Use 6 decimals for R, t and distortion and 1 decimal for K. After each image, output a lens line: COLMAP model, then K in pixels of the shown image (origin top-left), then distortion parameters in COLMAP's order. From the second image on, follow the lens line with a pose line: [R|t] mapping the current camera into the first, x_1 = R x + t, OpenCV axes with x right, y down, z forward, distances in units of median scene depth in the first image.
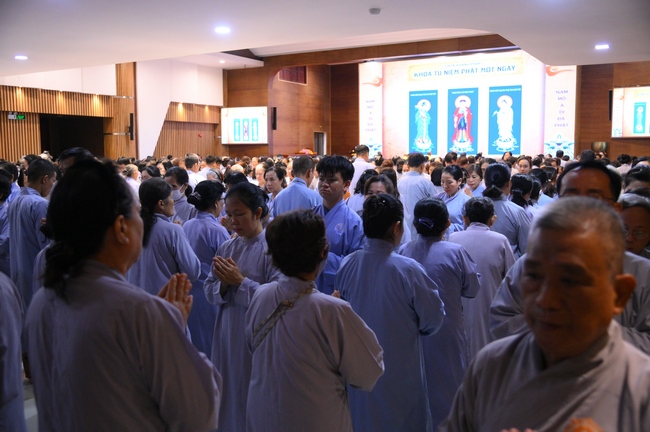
lens RADIAL K [[679.7, 0, 324.6], [0, 679.7, 212.7], [0, 0, 1]] dist [0.040825, 0.000000]
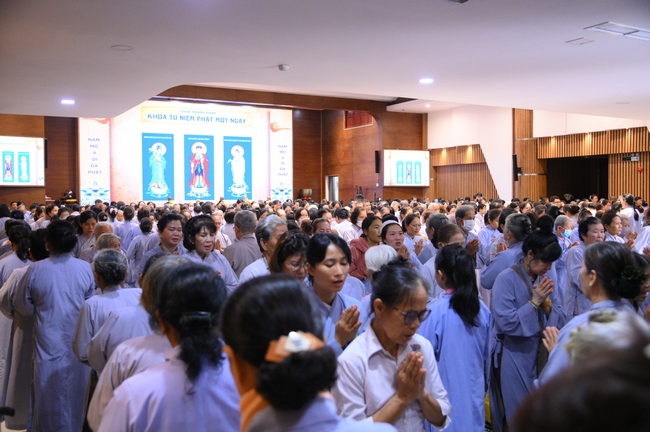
lens RADIAL K [[679.7, 0, 341.4], [0, 679.7, 209.1], [0, 0, 1]] dist [0.040825, 0.000000]
pose [[0.474883, -0.014911, 0.879923, -0.597493], [0.082439, 0.996214, -0.027610, -0.026816], [-0.876179, 0.085652, 0.474314, 0.341685]]
